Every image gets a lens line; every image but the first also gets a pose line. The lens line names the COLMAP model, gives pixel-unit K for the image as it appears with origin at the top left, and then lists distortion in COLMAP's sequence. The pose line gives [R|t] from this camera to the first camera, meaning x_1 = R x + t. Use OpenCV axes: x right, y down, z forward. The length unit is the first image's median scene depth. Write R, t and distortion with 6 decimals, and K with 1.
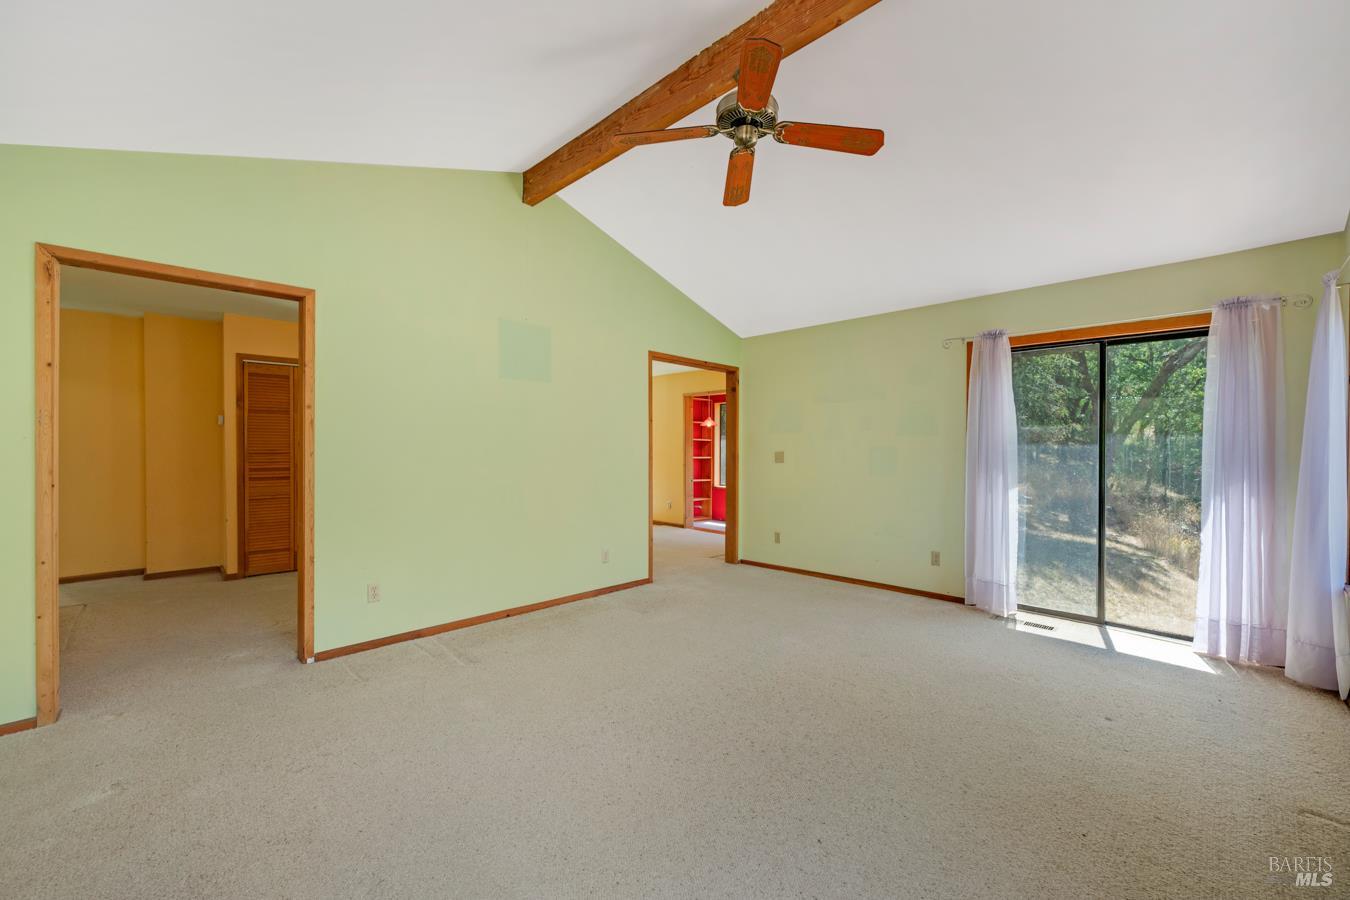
lens RADIAL K [[533.8, 0, 673.9], [0, 533.8, 455.1], [0, 0, 1]] dist [-0.000392, 0.000092]
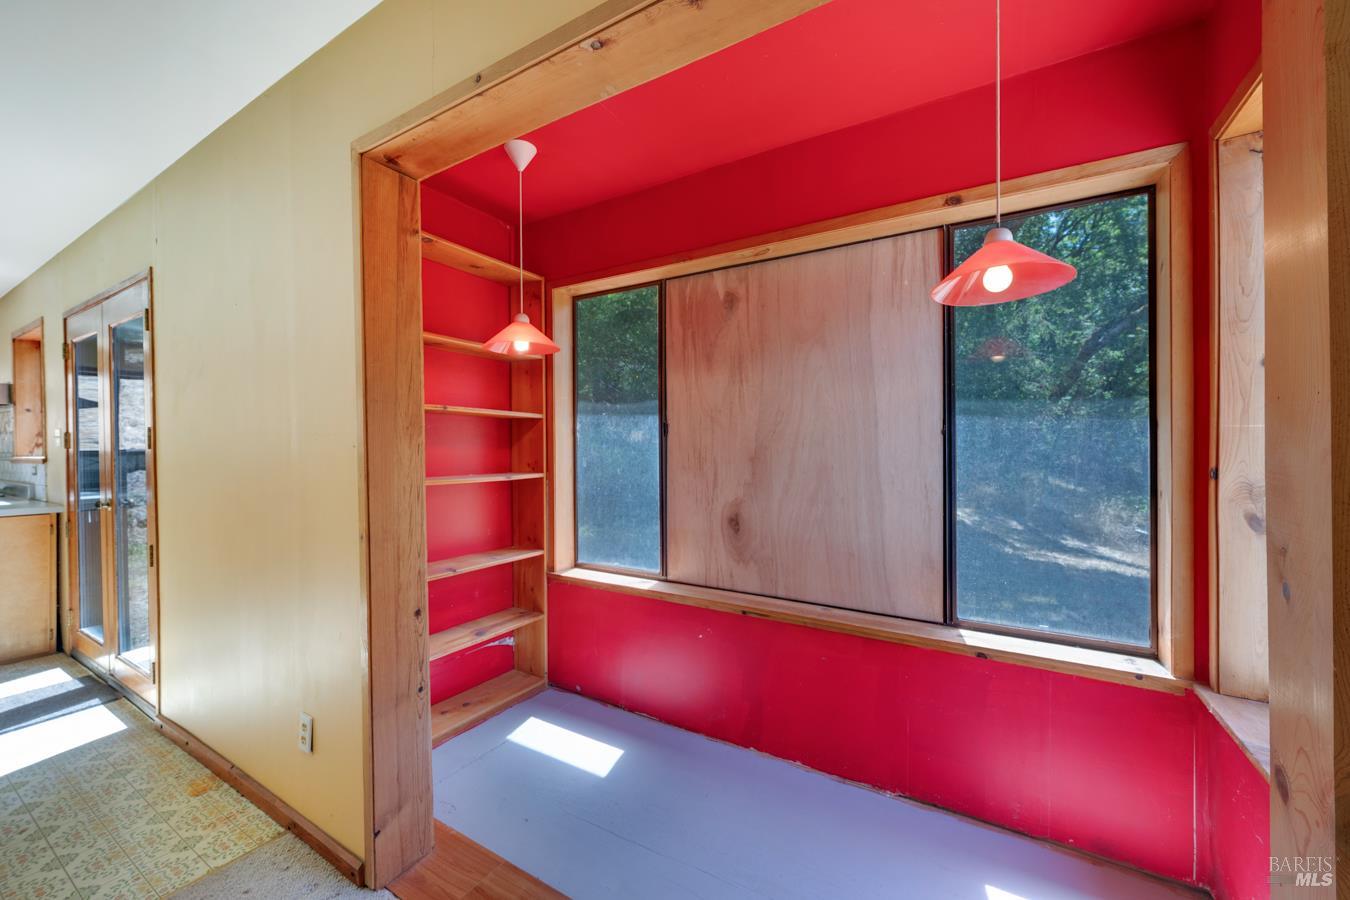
lens RADIAL K [[533.8, 0, 674.0], [0, 533.8, 446.9], [0, 0, 1]] dist [-0.000392, 0.000092]
pose [[0.966387, -0.009536, 0.256913, 0.064079], [0.007728, 0.999938, 0.008046, -0.012954], [-0.256974, -0.005790, 0.966401, 0.700568]]
